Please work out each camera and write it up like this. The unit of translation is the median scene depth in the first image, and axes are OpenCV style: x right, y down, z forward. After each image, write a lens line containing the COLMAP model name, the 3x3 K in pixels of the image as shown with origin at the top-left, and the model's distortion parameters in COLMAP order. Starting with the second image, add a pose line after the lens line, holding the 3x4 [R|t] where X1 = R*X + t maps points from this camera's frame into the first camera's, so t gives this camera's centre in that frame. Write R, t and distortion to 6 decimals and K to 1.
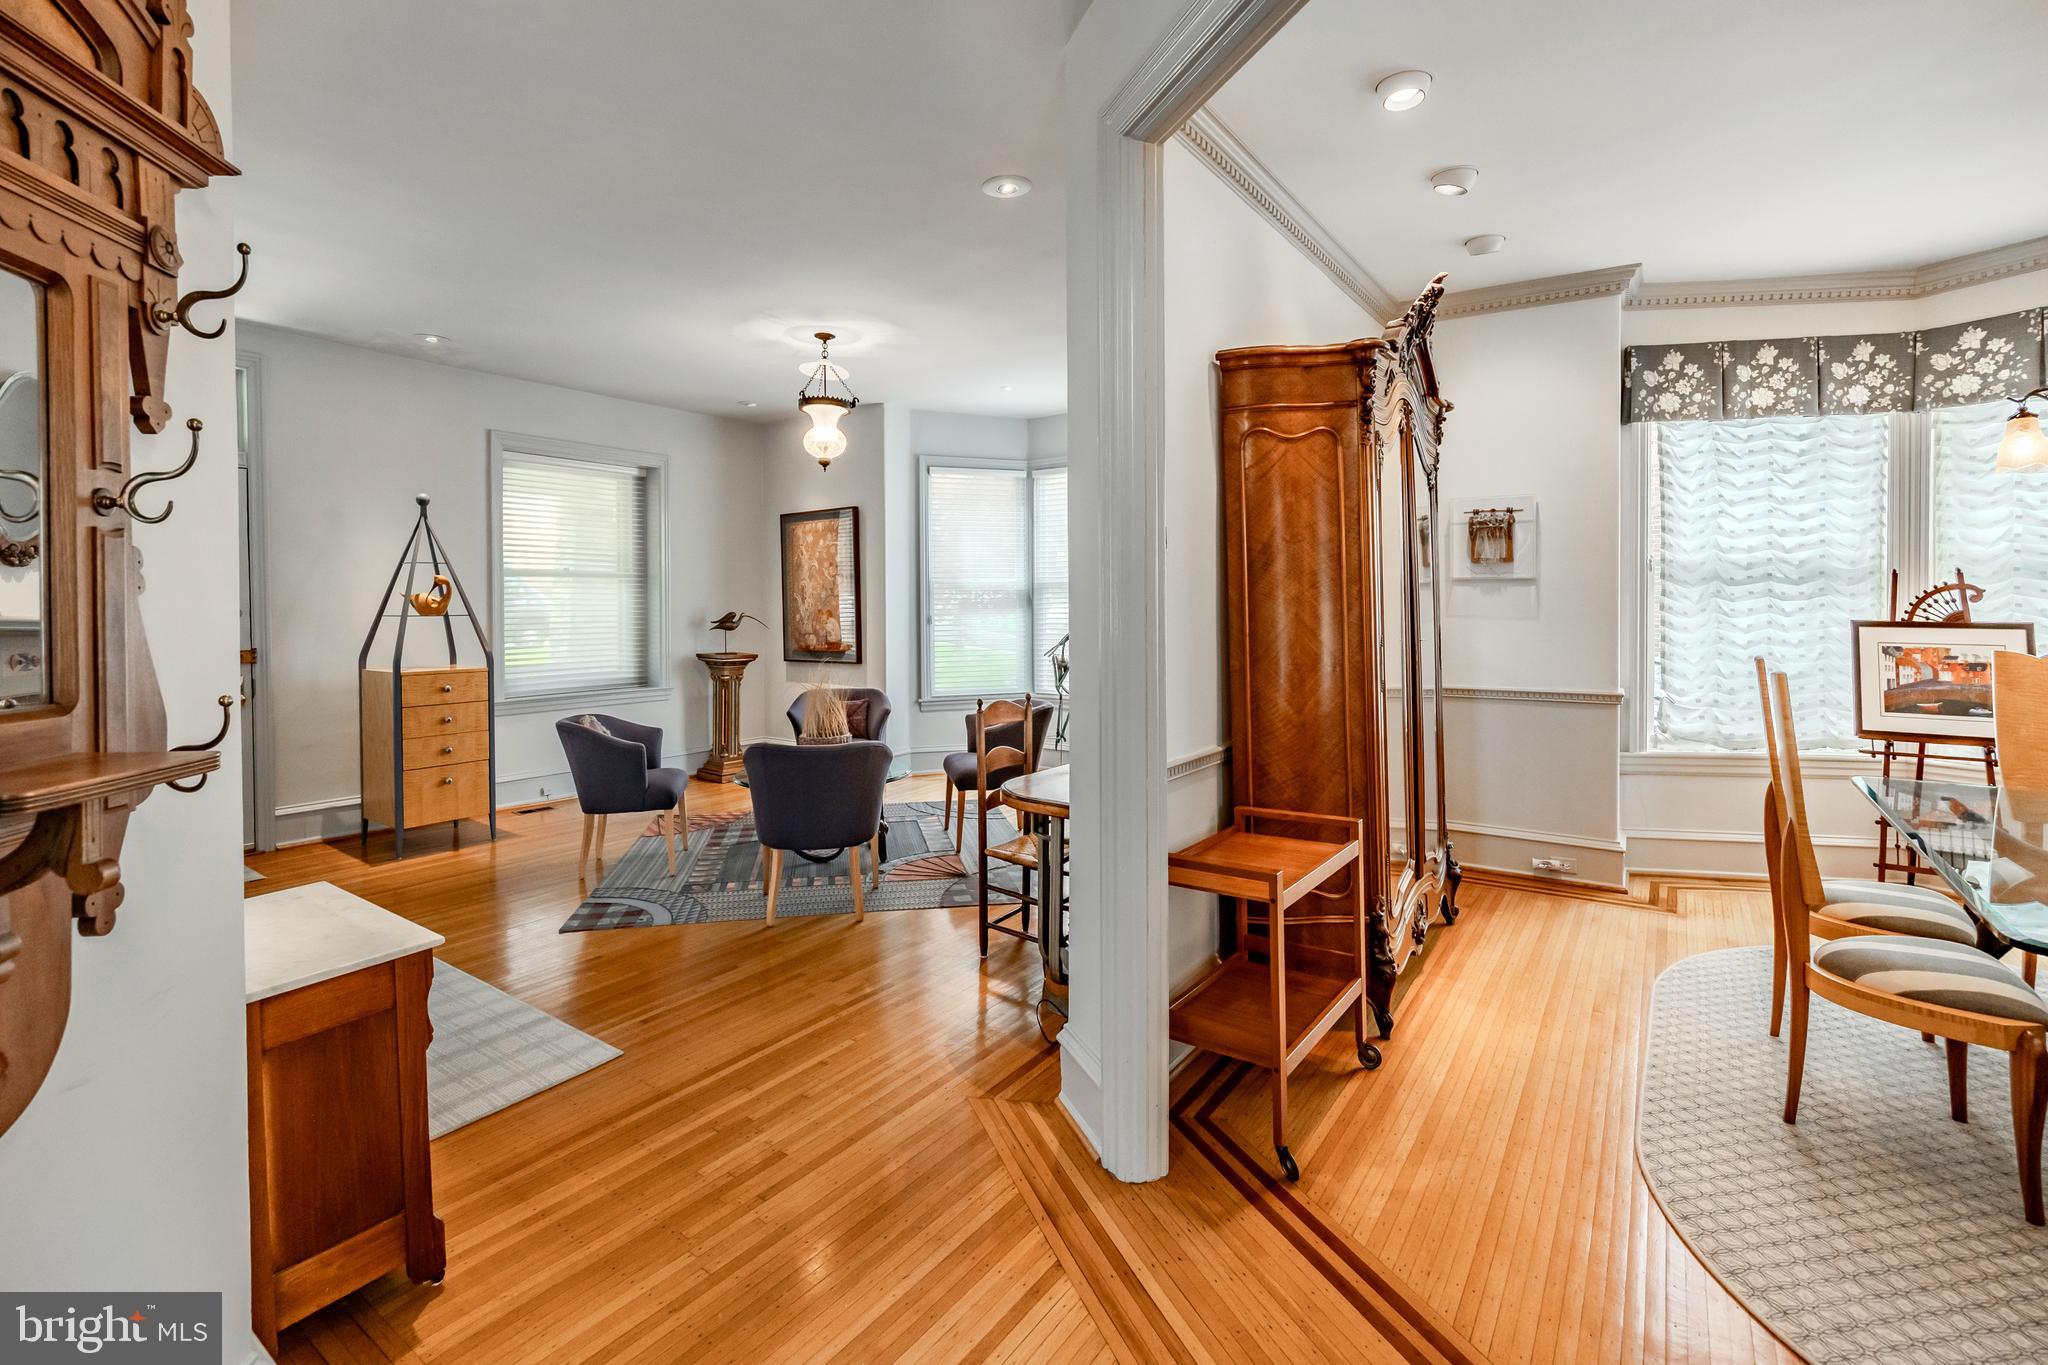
lens RADIAL K [[867.9, 0, 1026.2], [0, 867.9, 615.8], [0, 0, 1]] dist [0.000312, -0.000579]
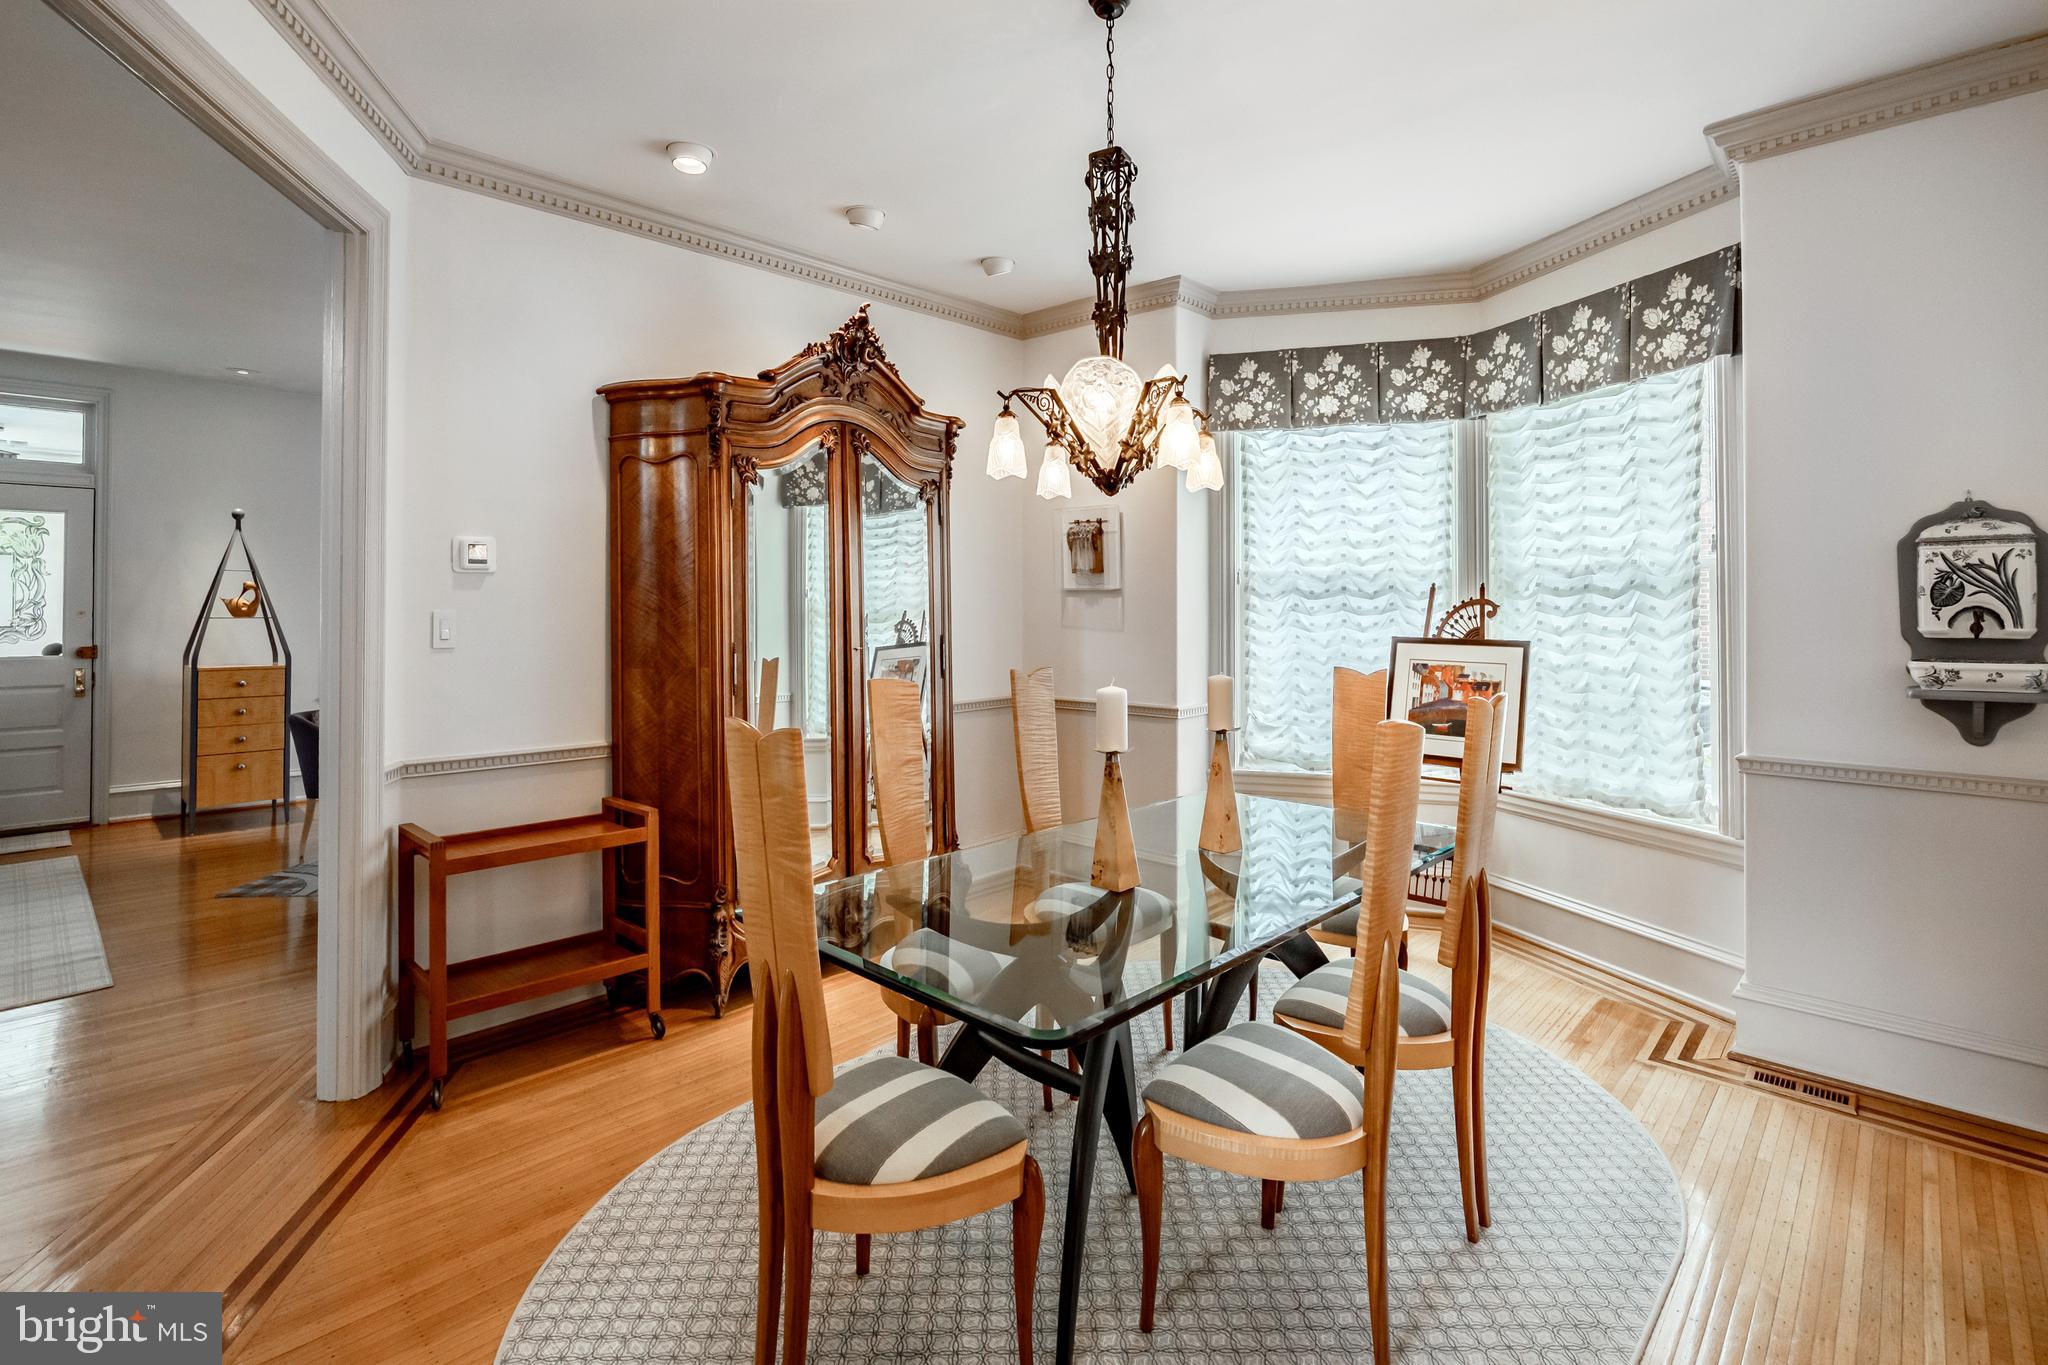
lens RADIAL K [[942.8, 0, 1026.3], [0, 942.8, 602.4], [0, 0, 1]] dist [-0.018580, 0.000234]
pose [[0.992174, 0.006678, -0.124685, 0.642920], [-0.009467, 0.999718, -0.021788, -0.005341], [0.124504, 0.022798, 0.991957, -0.079899]]
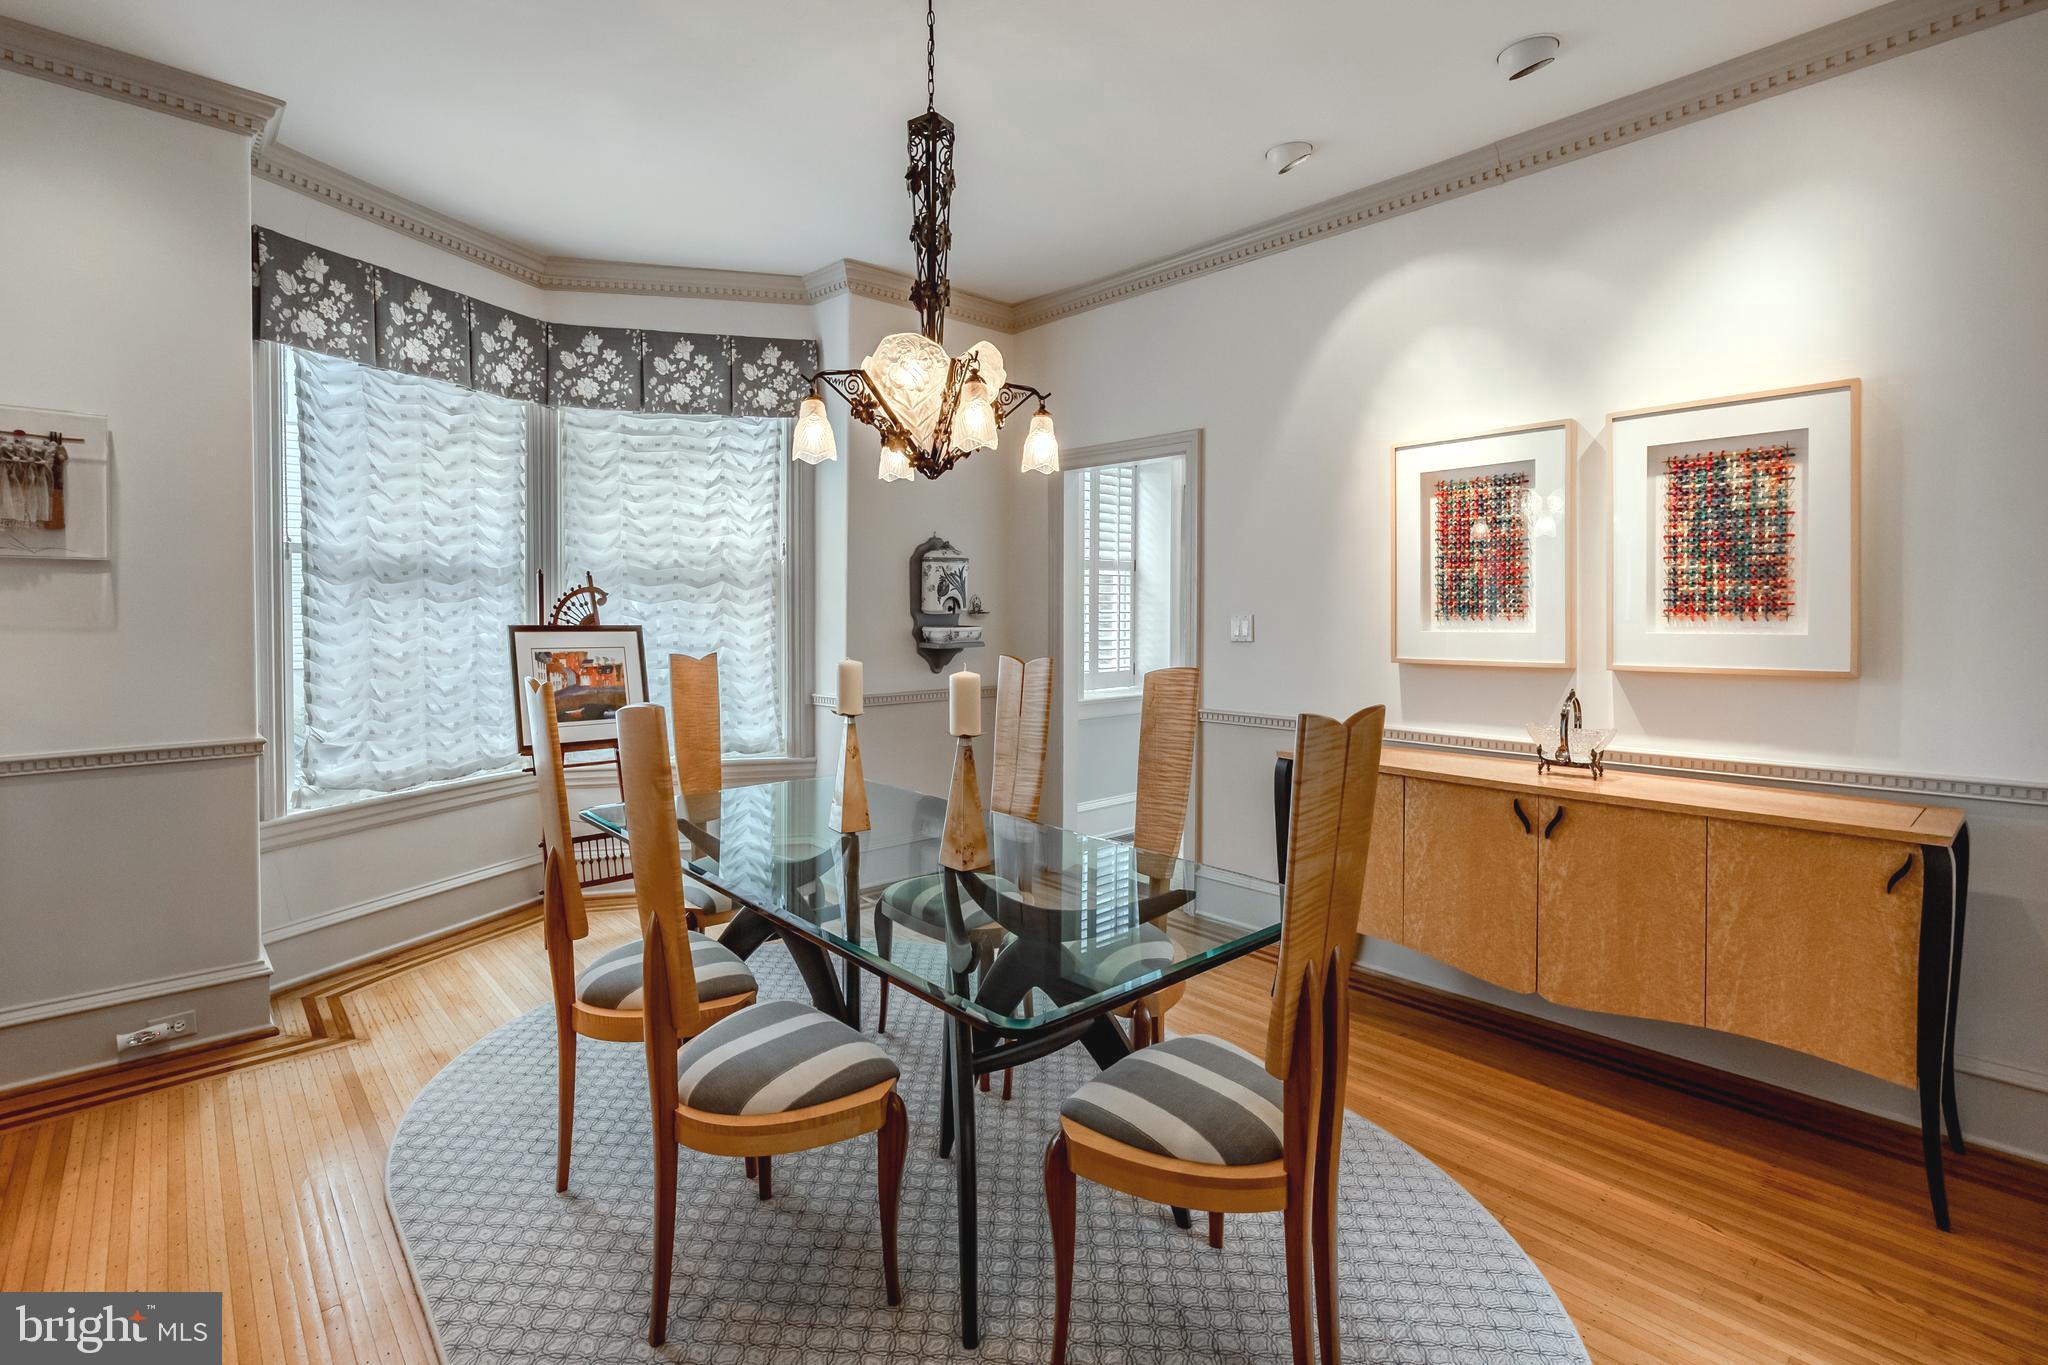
lens RADIAL K [[959.0, 0, 950.2], [0, 959.0, 625.8], [0, 0, 1]] dist [-0.002736, -0.000193]
pose [[0.240467, -0.014312, 0.970552, 0.097160], [0.011024, 0.999867, 0.012013, -0.000650], [-0.970595, 0.007810, 0.240593, 0.303447]]
